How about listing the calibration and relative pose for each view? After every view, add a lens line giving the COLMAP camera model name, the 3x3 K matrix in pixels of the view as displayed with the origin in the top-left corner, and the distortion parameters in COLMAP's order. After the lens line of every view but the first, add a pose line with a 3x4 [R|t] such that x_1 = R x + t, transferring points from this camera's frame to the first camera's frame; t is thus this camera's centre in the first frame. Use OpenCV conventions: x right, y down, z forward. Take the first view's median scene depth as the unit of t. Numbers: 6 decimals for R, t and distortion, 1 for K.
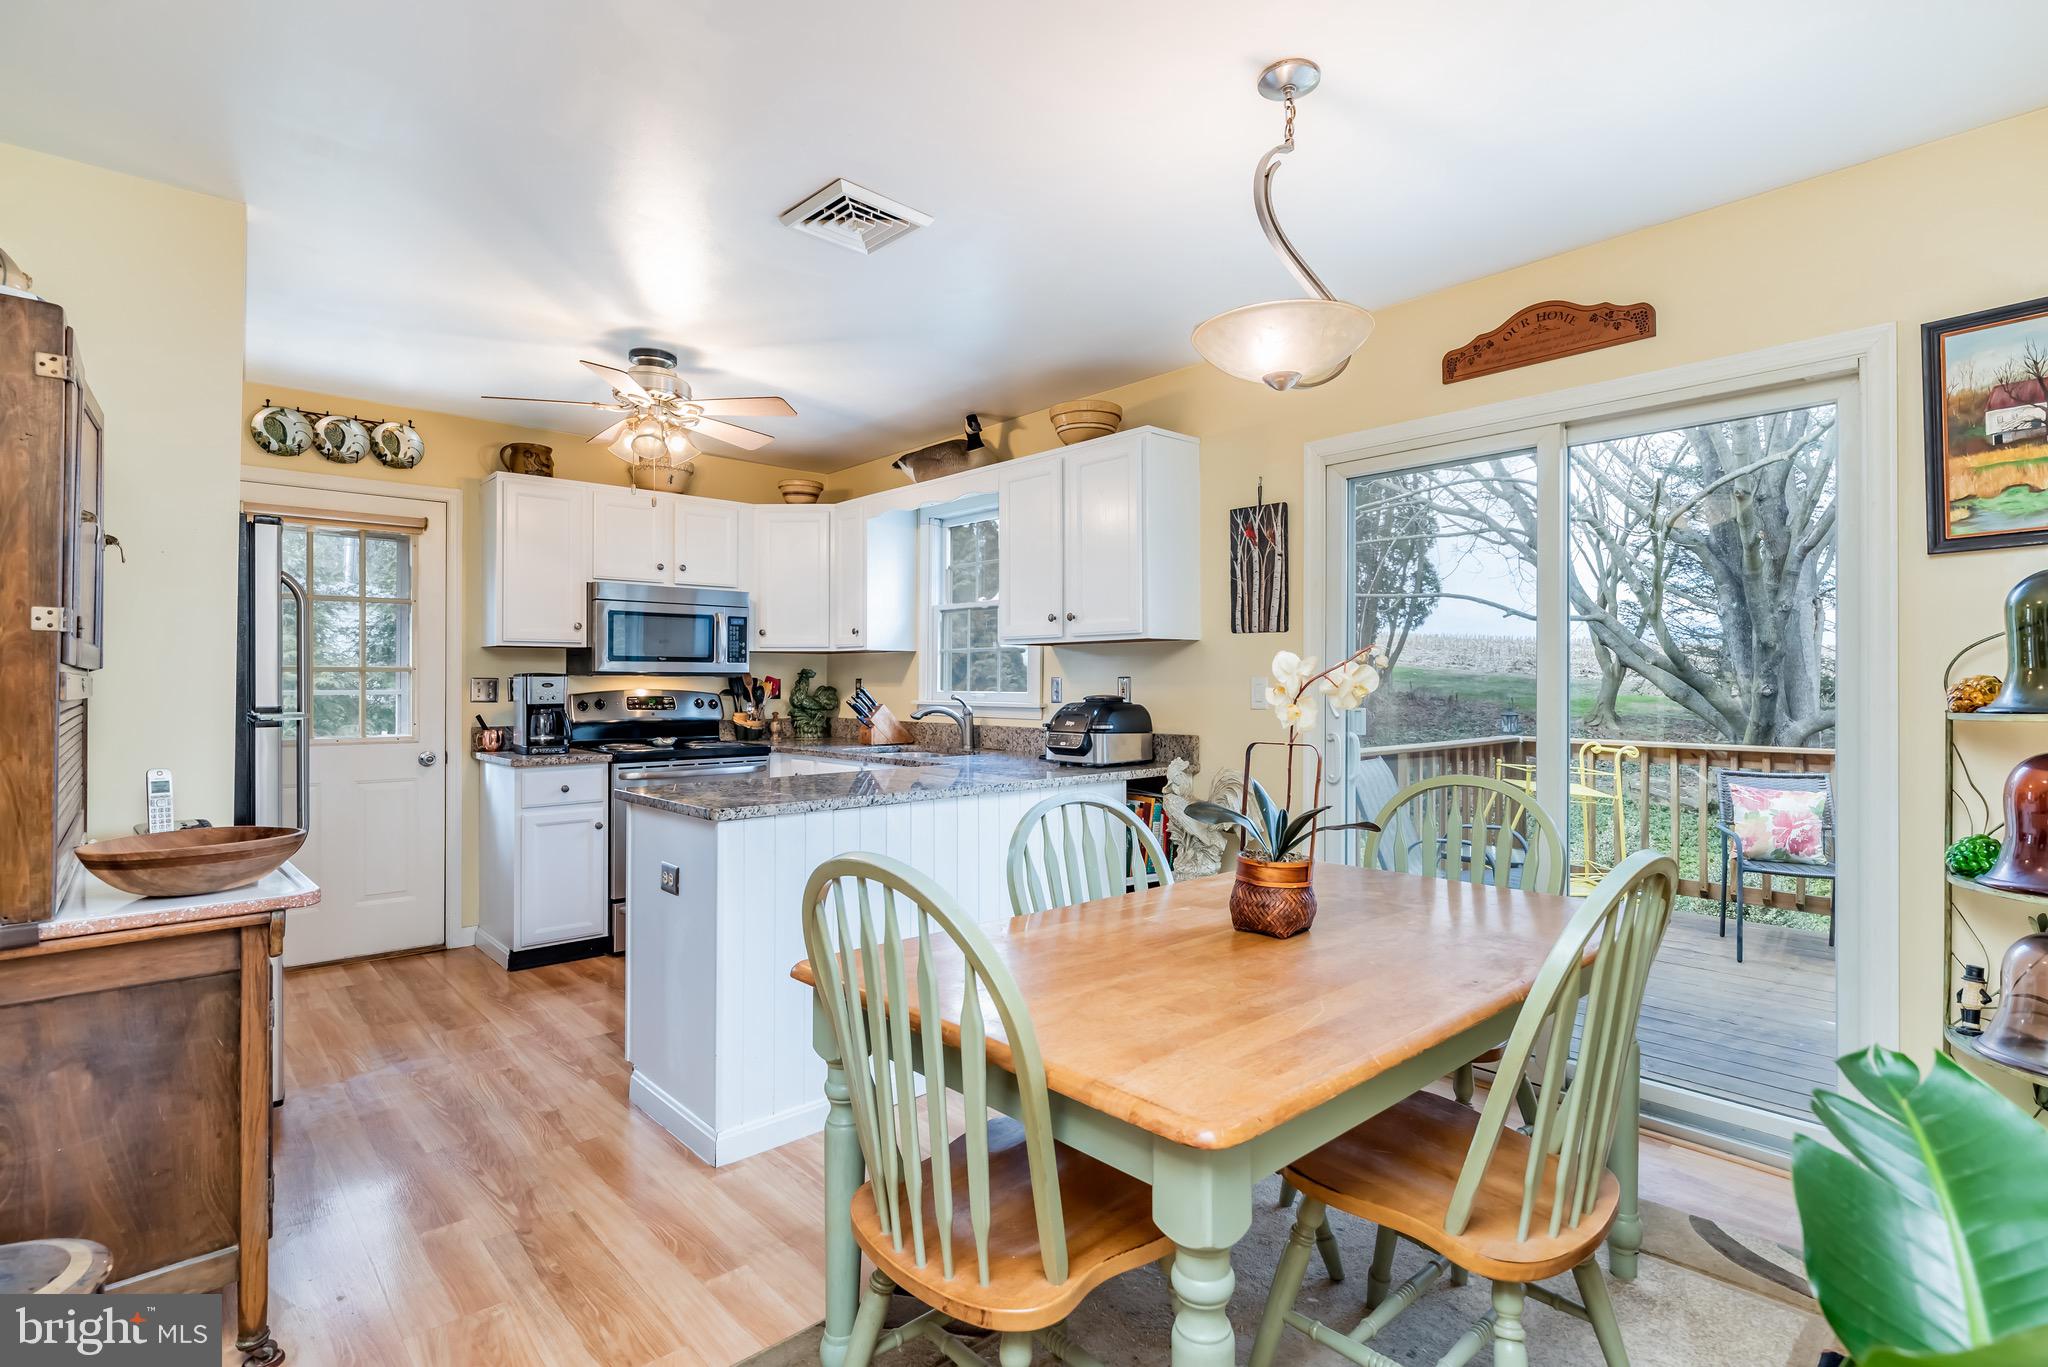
lens RADIAL K [[1004.0, 0, 1045.0], [0, 1004.0, 679.7], [0, 0, 1]] dist [0.000475, 0.000540]
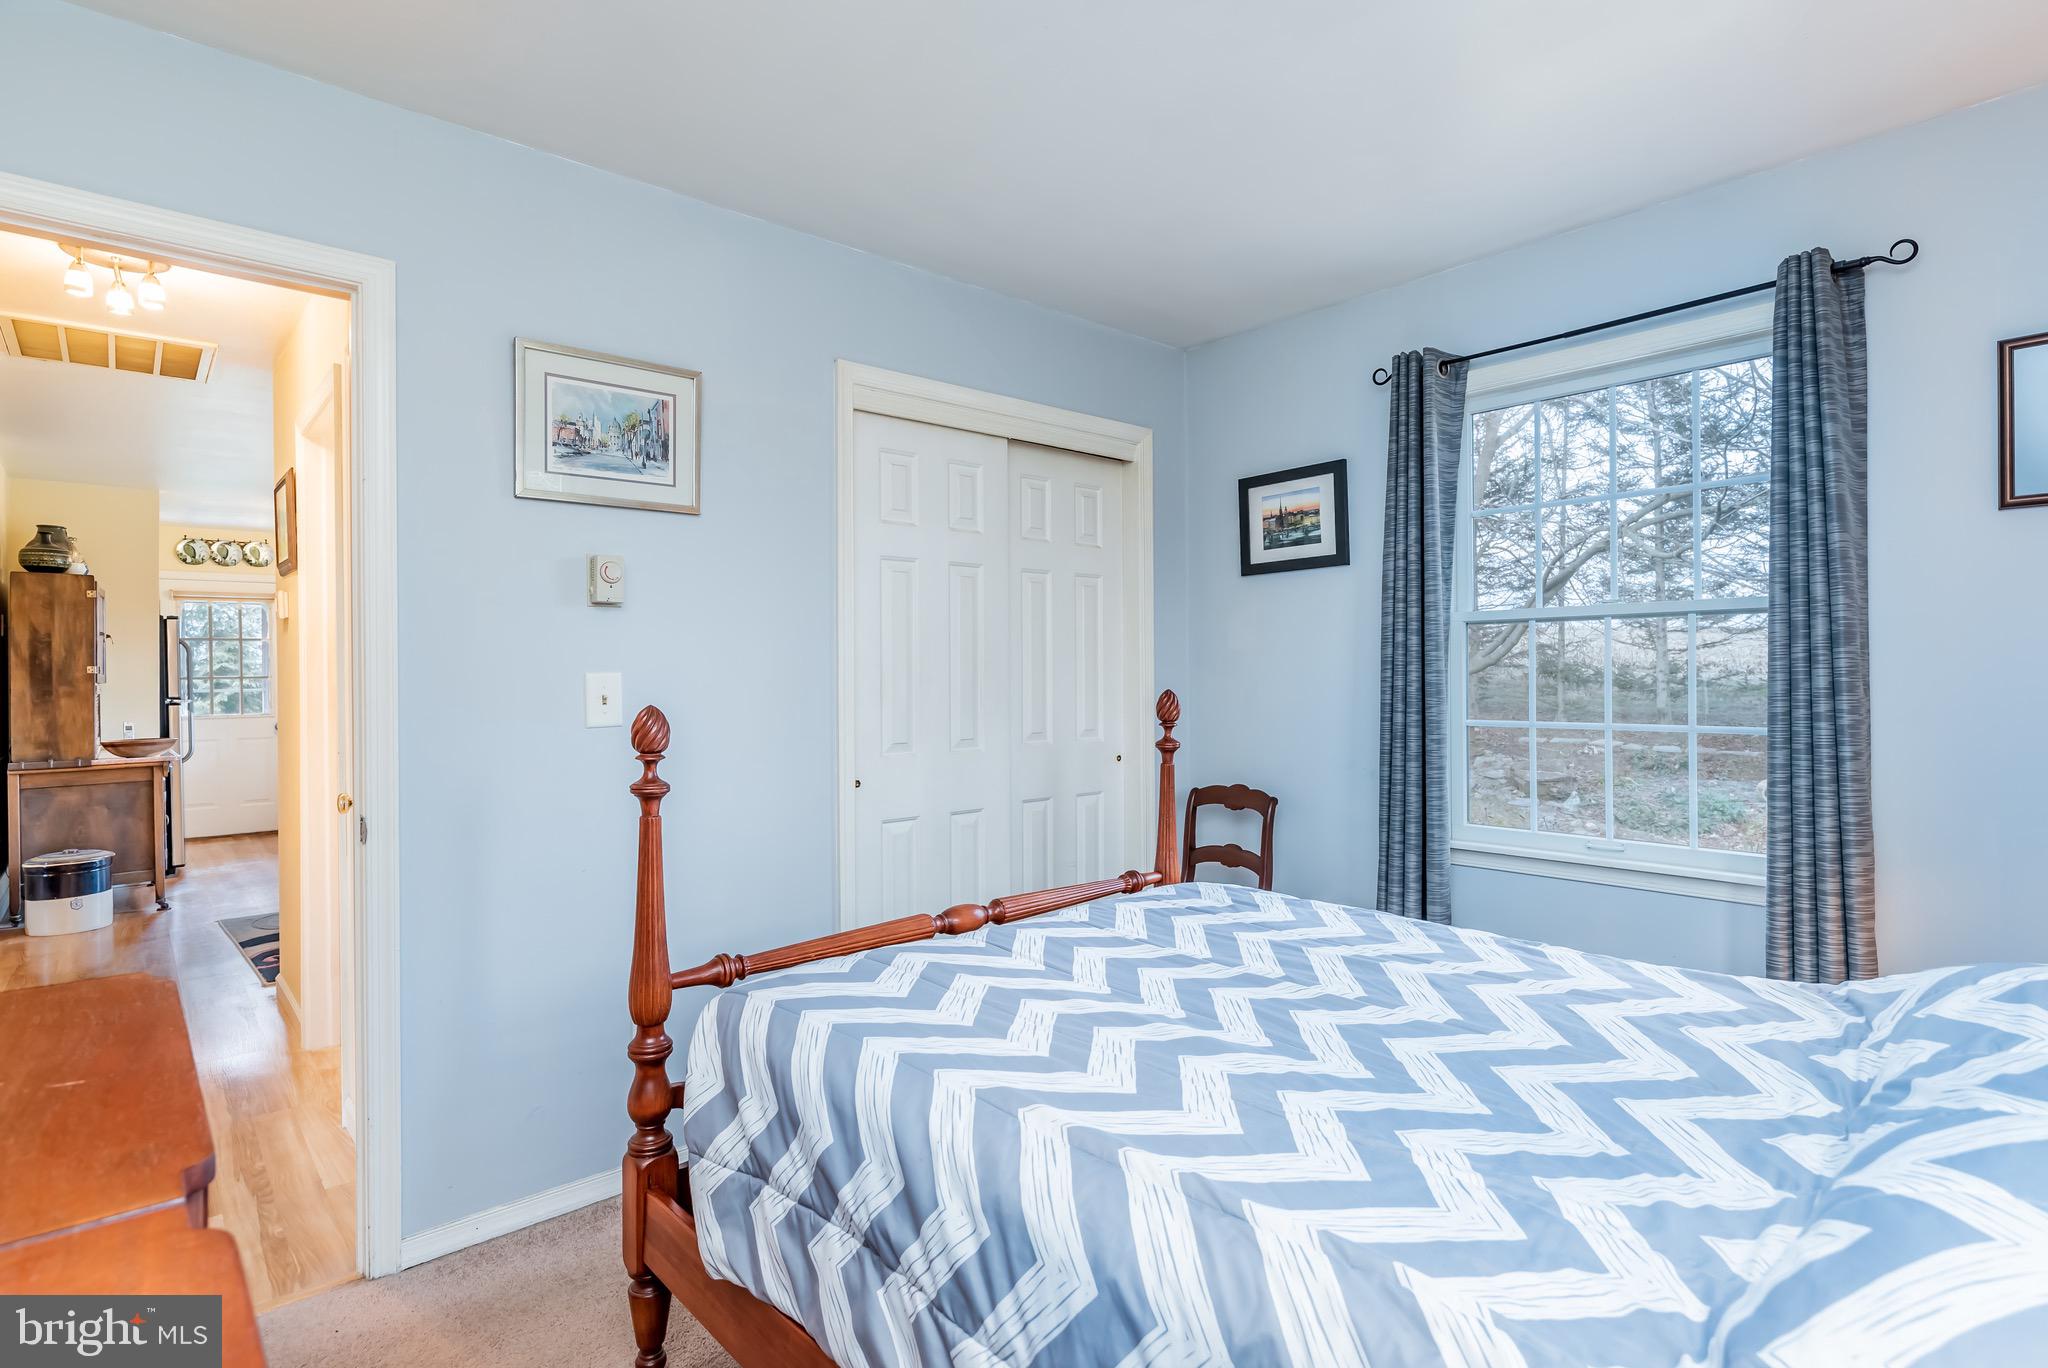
lens RADIAL K [[1027.8, 0, 1024.0], [0, 1027.8, 684.0], [0, 0, 1]] dist [-0.003889, -0.000815]
pose [[0.999802, -0.011038, -0.016564, 0.748275], [0.011262, 0.999845, 0.013505, -0.007809], [0.016412, -0.013689, 0.999772, -0.813411]]
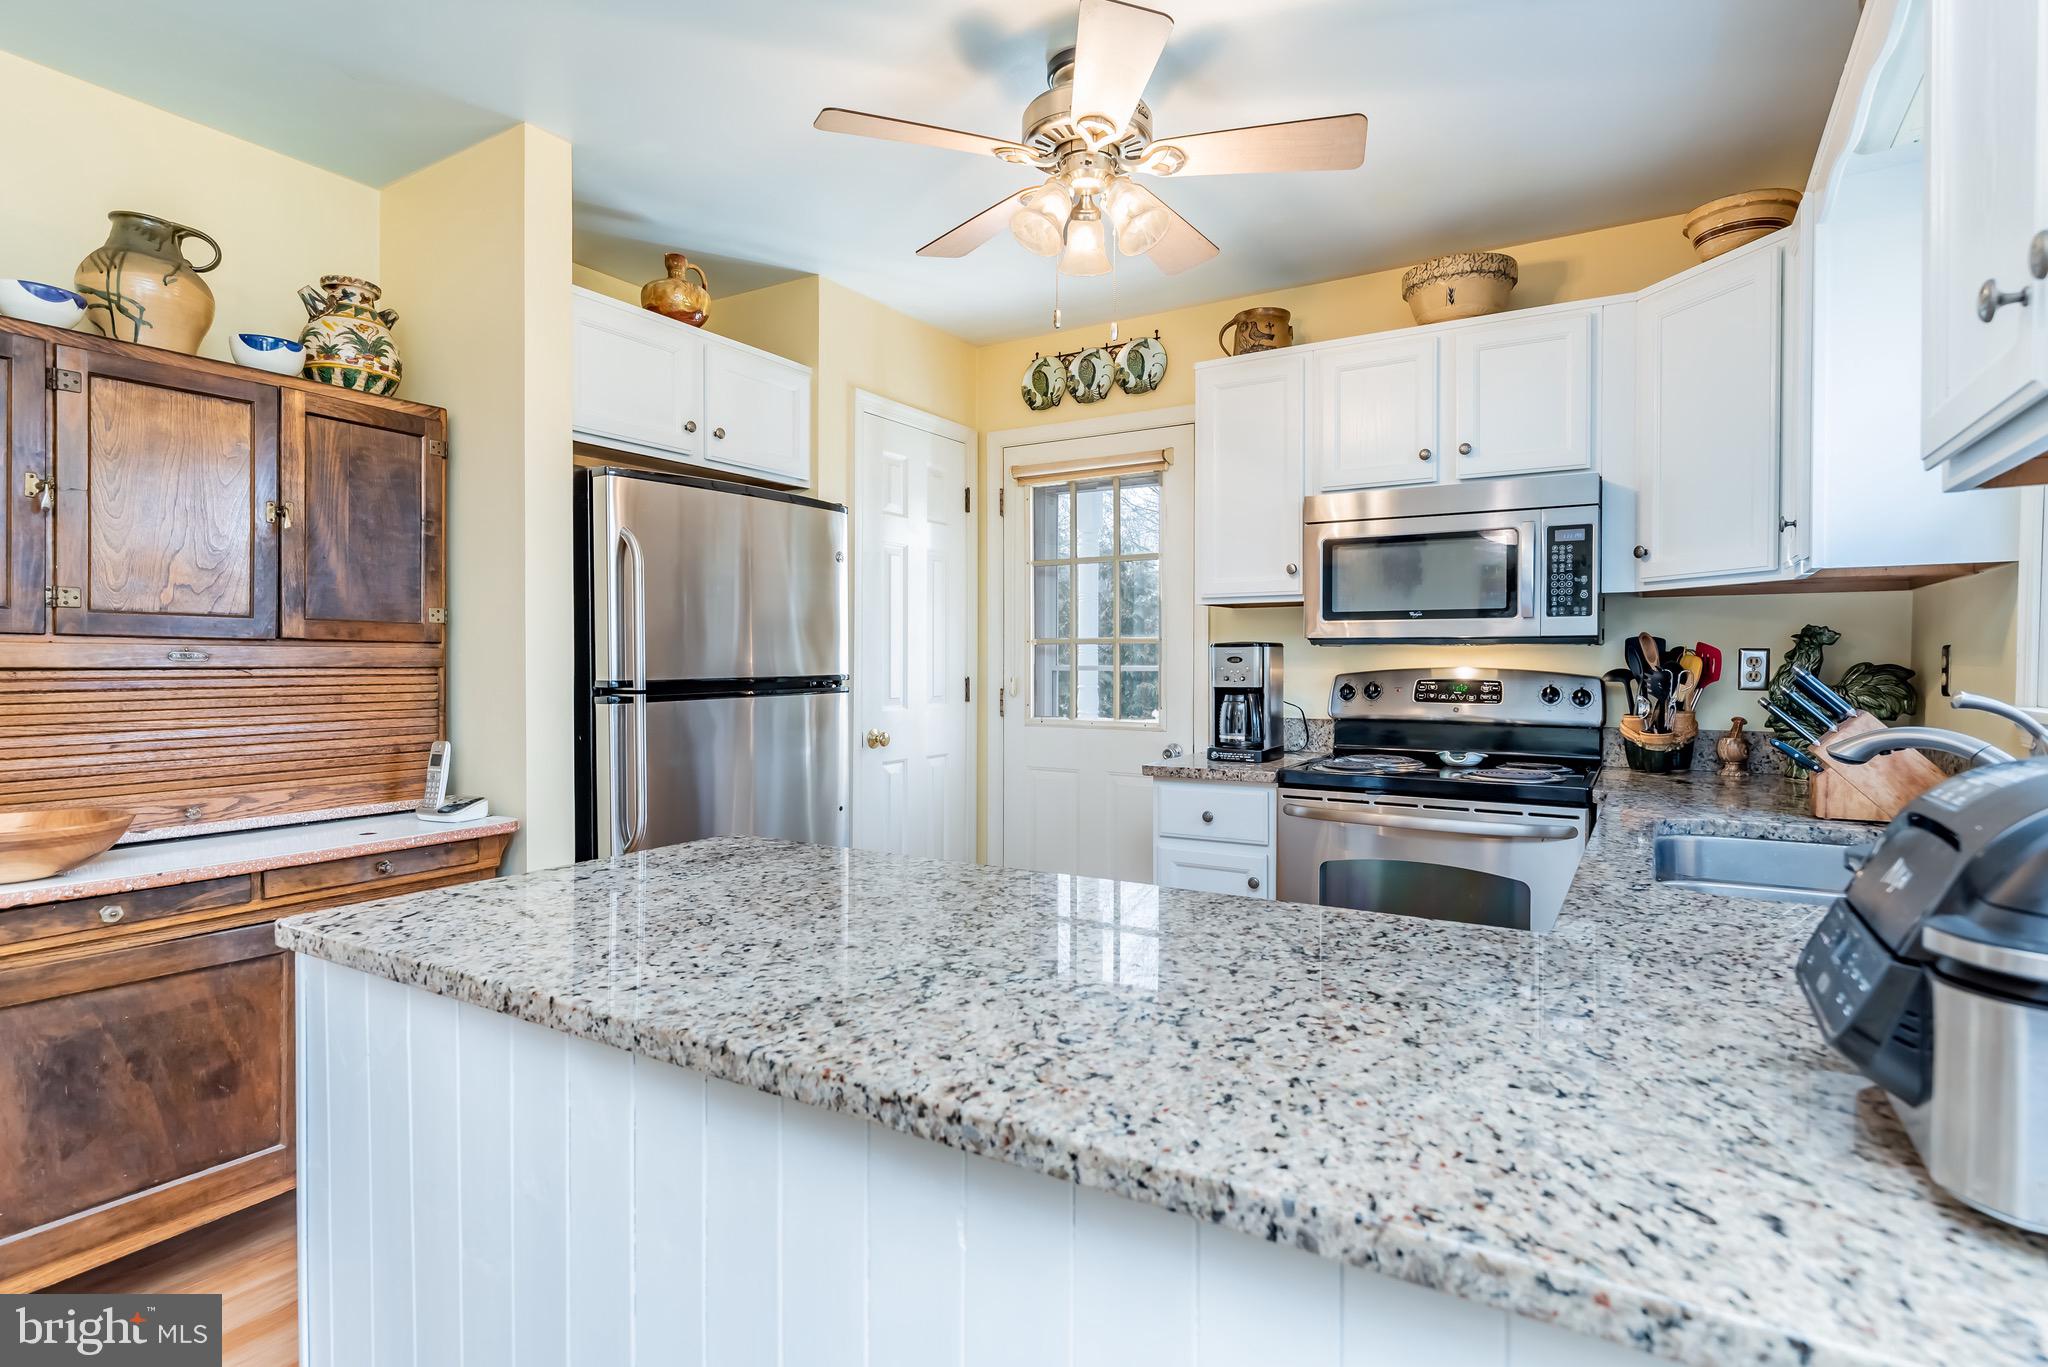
lens RADIAL K [[1023.7, 0, 1046.6], [0, 1023.7, 677.6], [0, 0, 1]] dist [-0.001121, -0.000176]
pose [[0.282219, 0.014884, -0.959235, 0.127782], [0.002672, 0.999864, 0.016300, 0.005518], [0.959346, -0.007163, 0.282140, 0.668754]]
